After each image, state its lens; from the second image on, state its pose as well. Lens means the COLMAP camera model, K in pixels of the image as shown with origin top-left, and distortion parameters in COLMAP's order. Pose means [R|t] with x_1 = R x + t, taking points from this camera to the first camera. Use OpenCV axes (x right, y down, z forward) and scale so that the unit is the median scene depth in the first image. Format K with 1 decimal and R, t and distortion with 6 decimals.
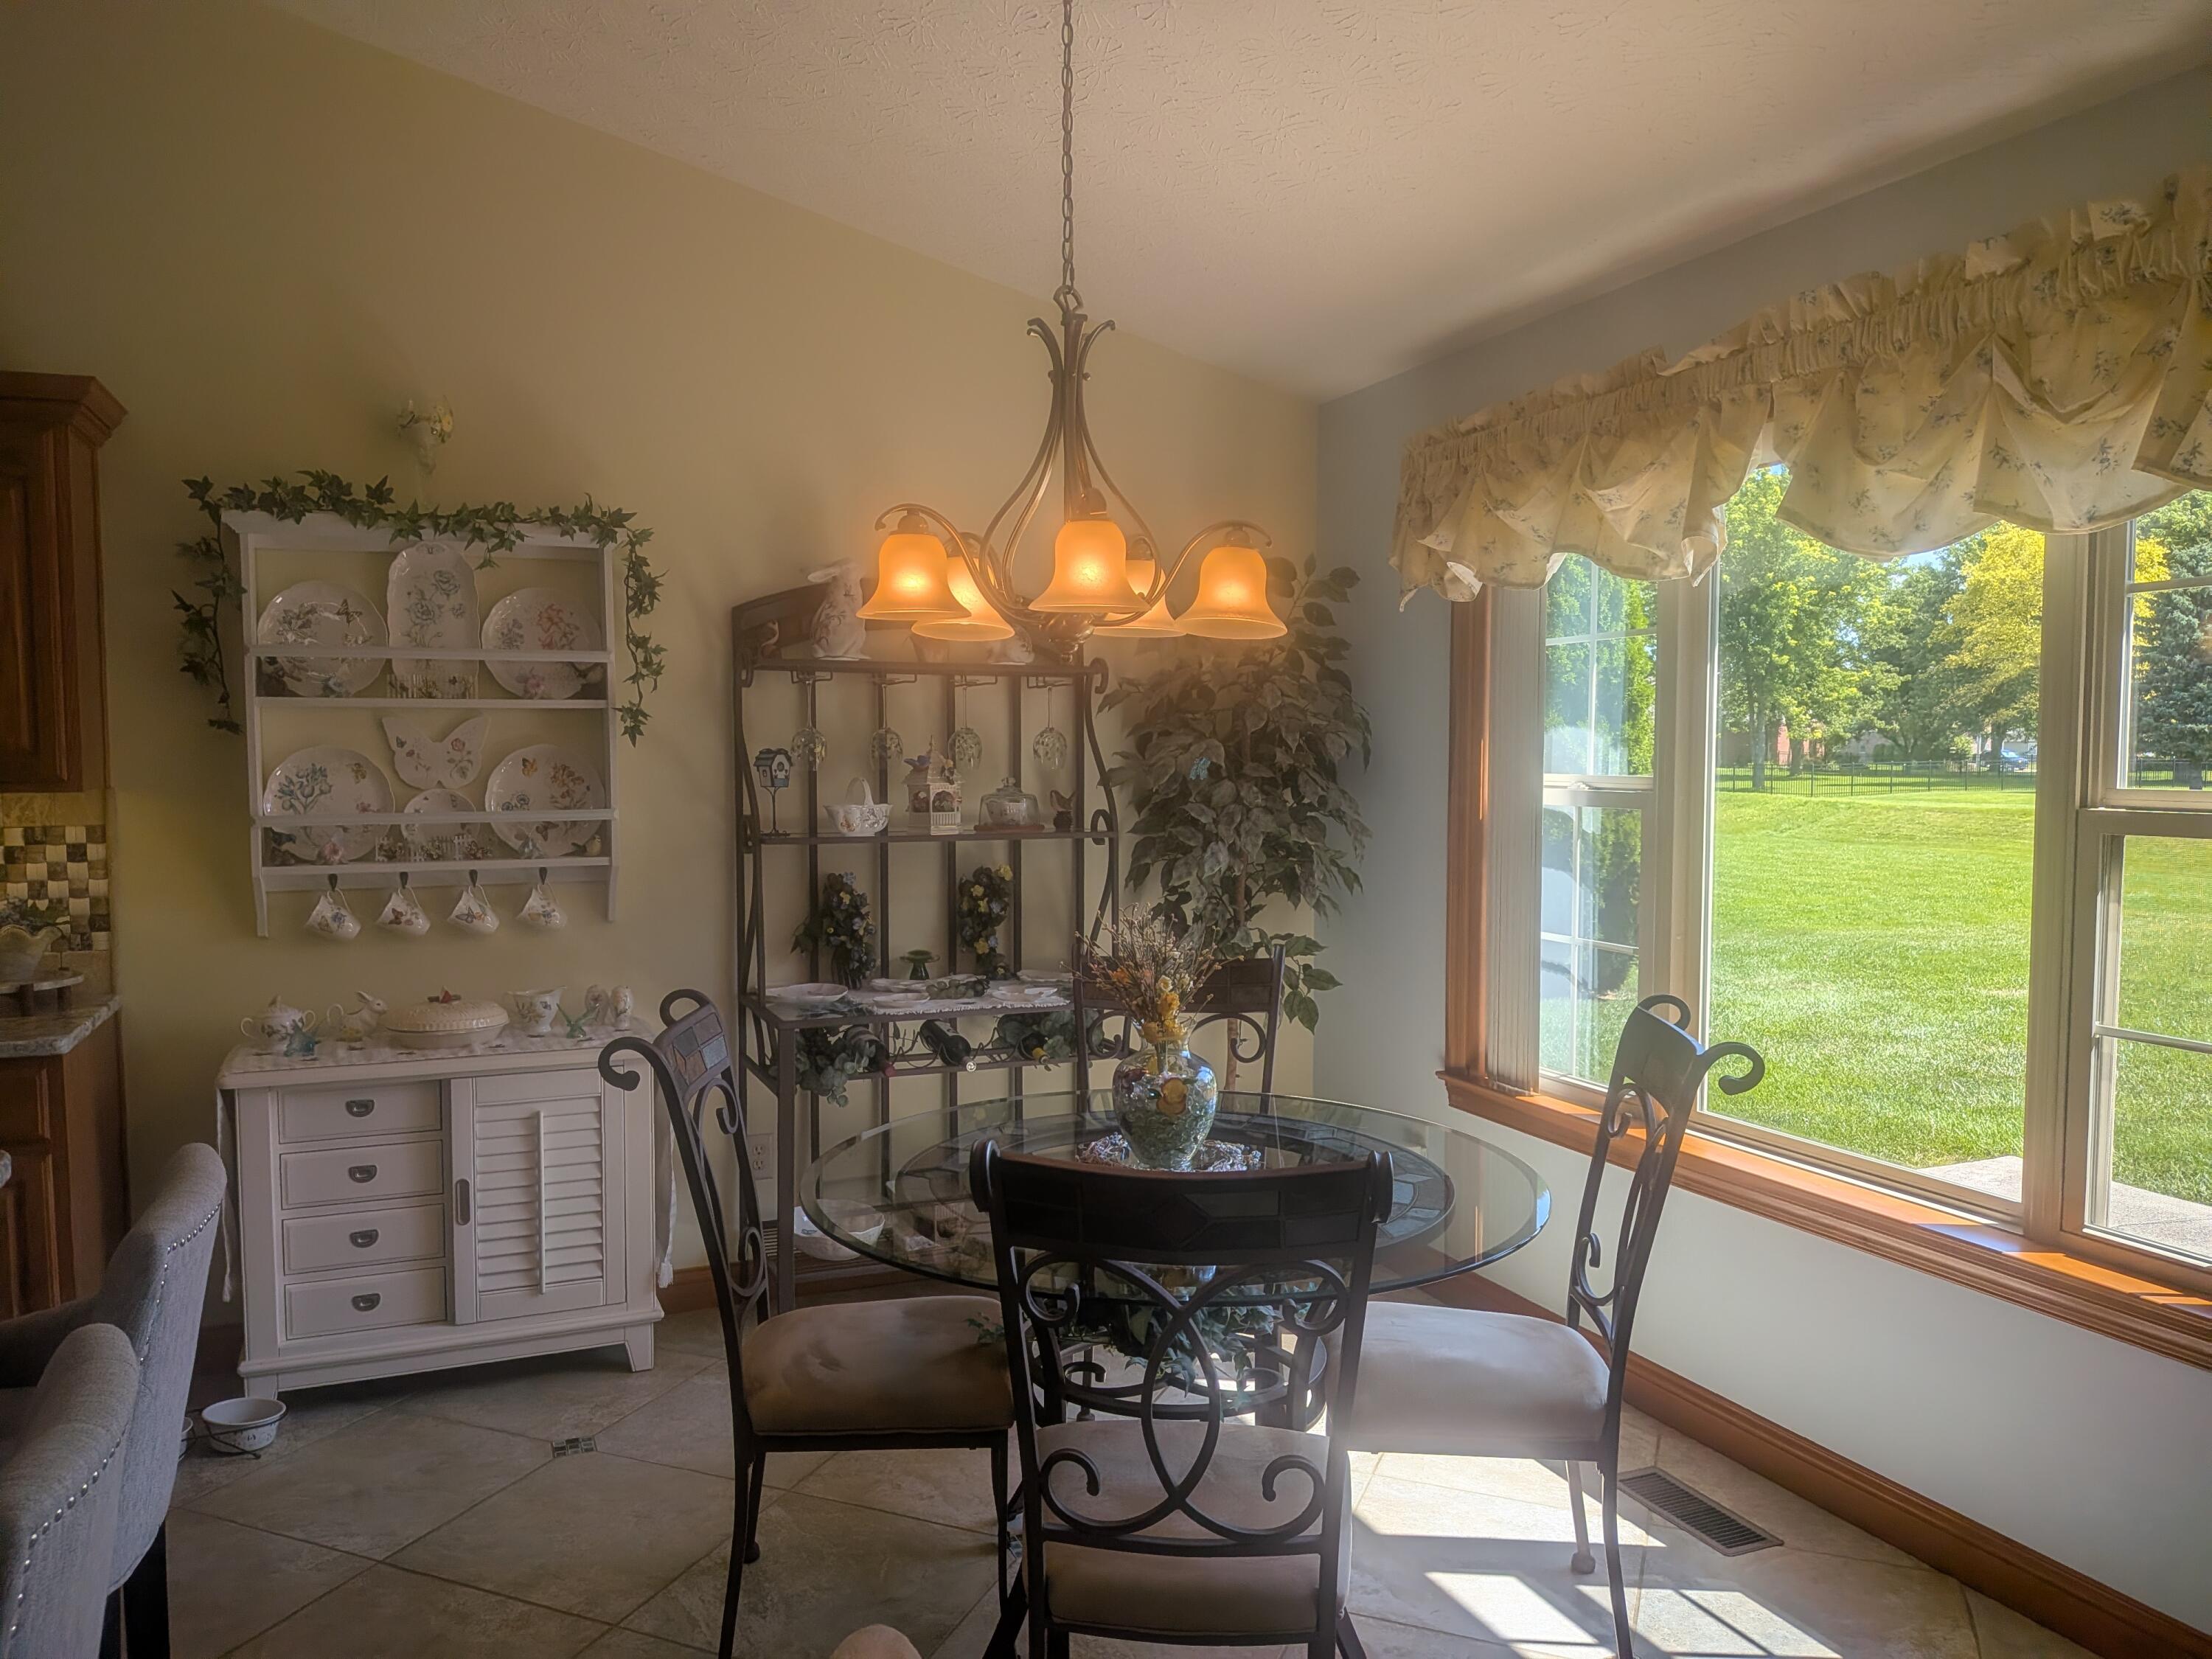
lens RADIAL K [[1562.8, 0, 1107.0], [0, 1562.8, 867.5], [0, 0, 1]] dist [0.076951, -0.104586]
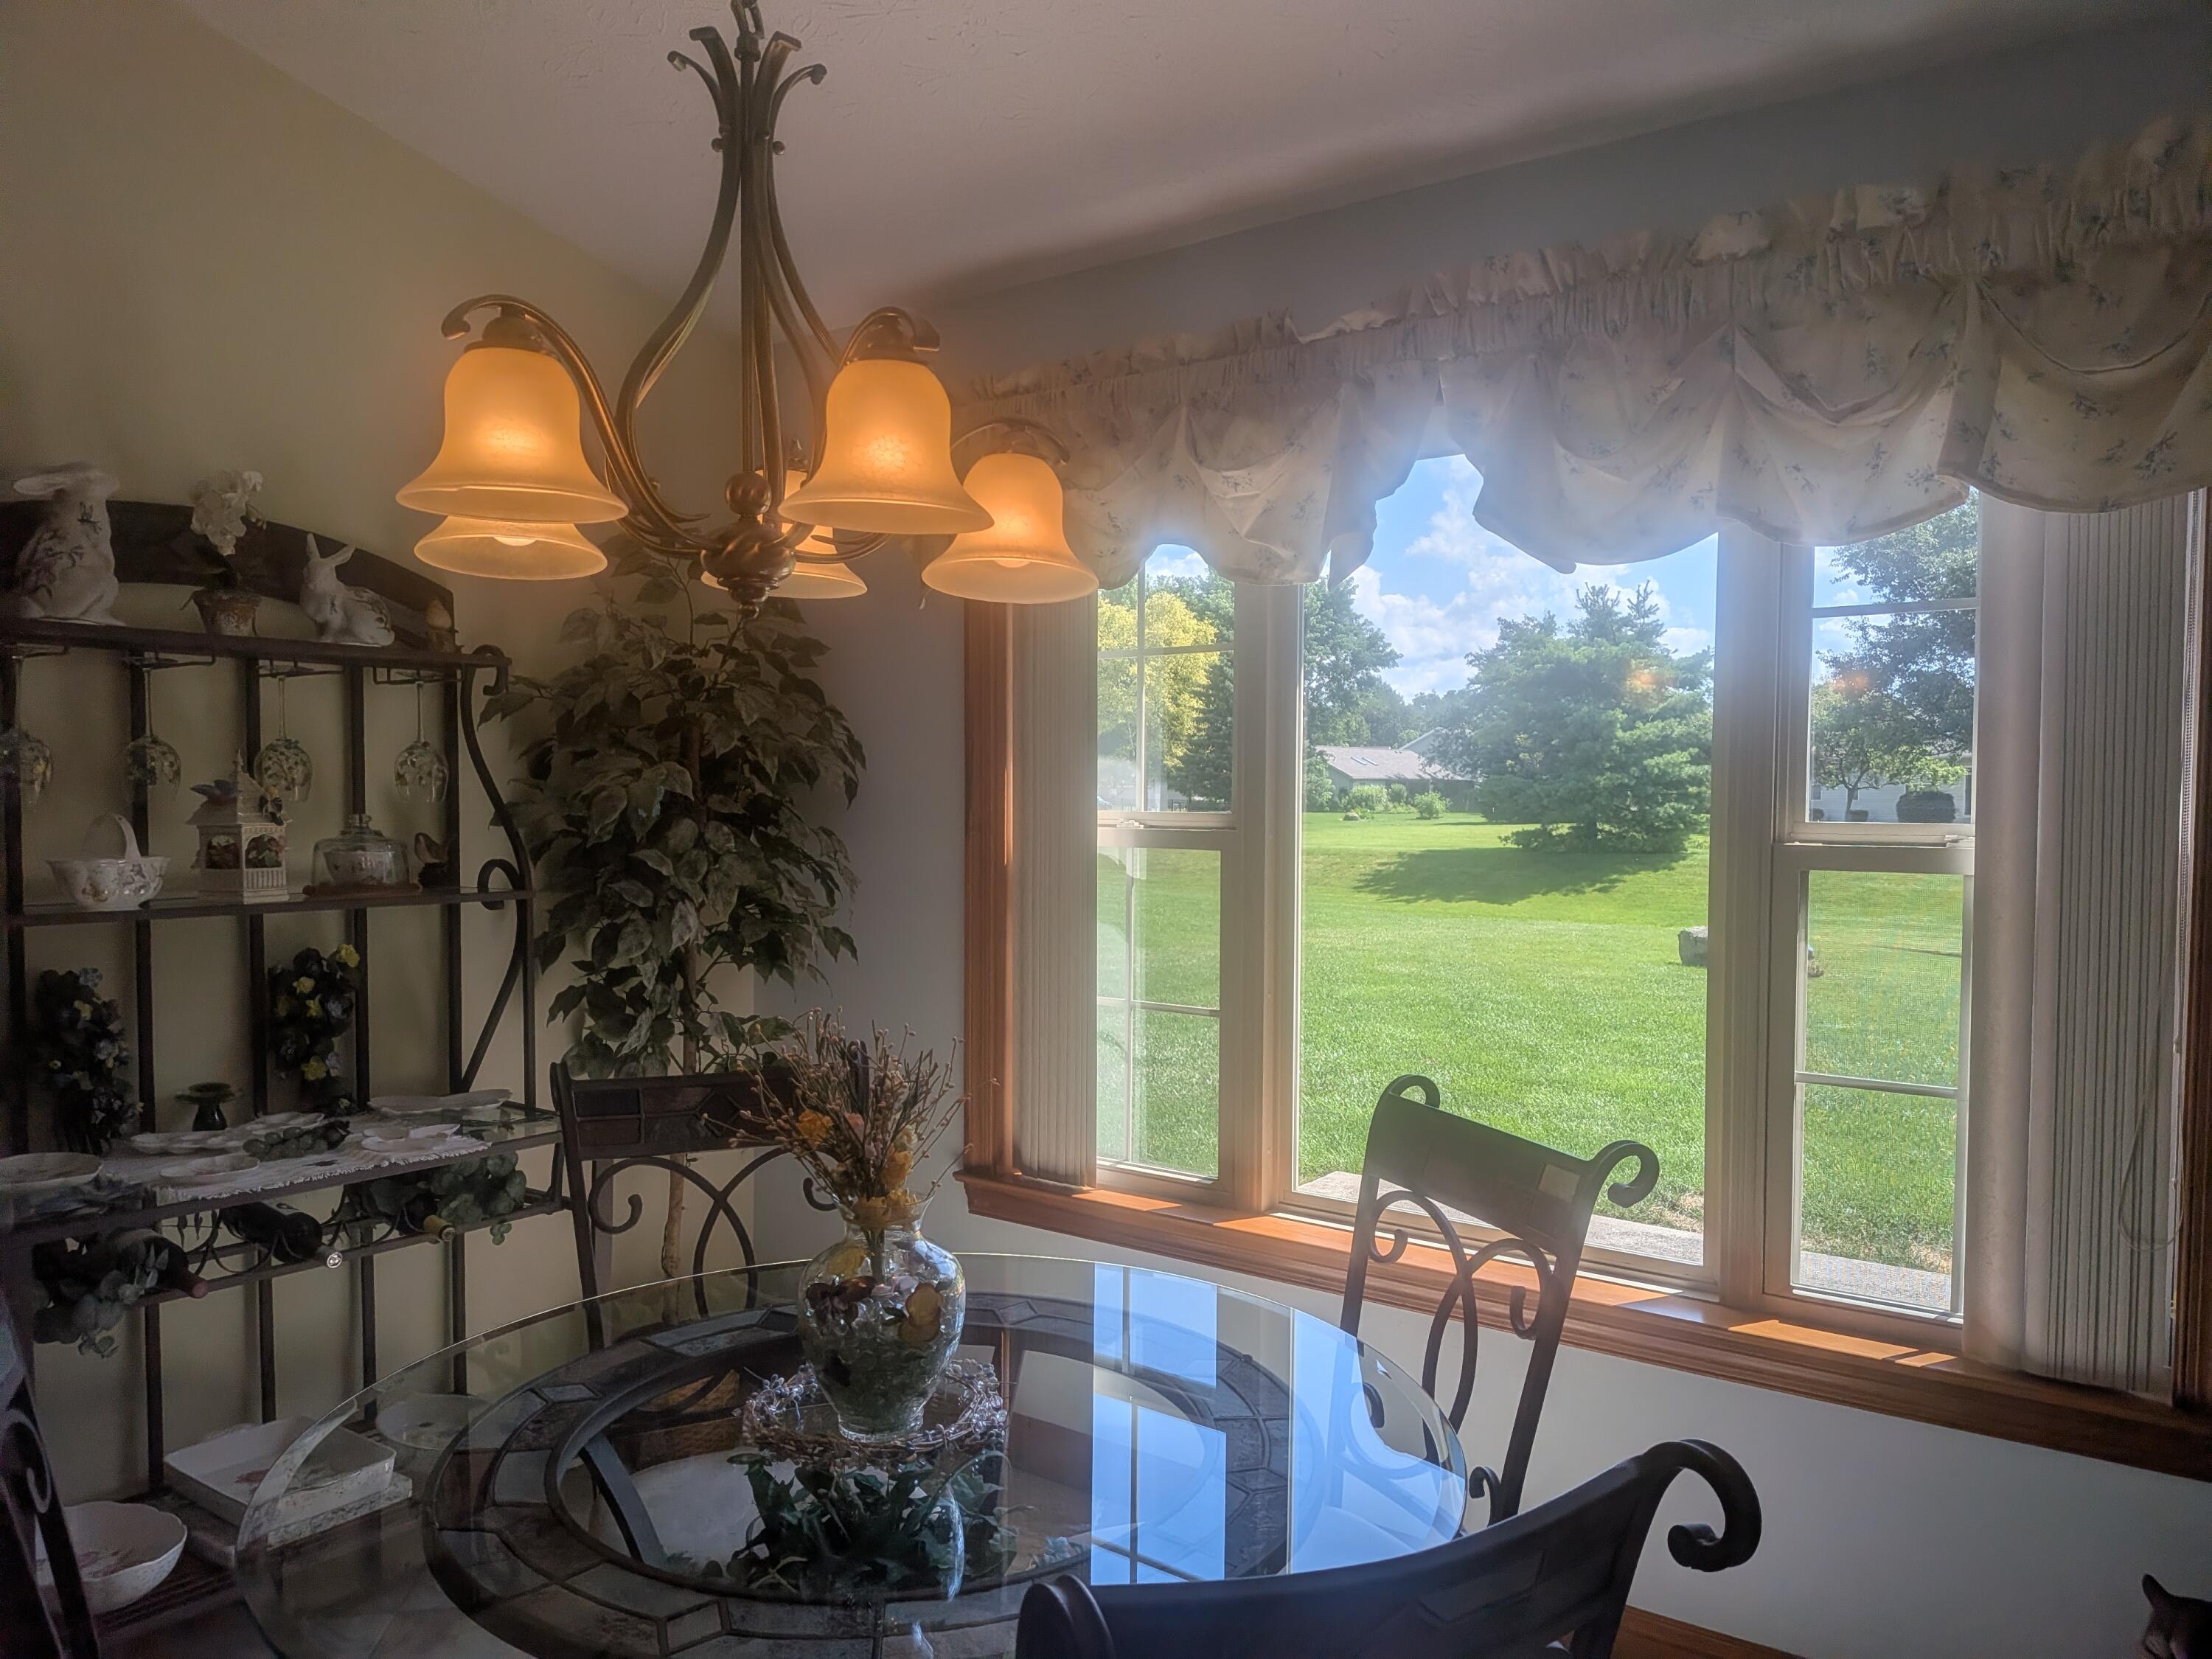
lens RADIAL K [[1540.6, 0, 1109.3], [0, 1540.6, 872.4], [0, 0, 1]] dist [0.104714, -0.171809]
pose [[0.858798, -0.020333, 0.511911, -0.135912], [0.032140, 0.999382, -0.014223, -0.013240], [-0.511305, 0.028668, 0.858921, 0.270346]]
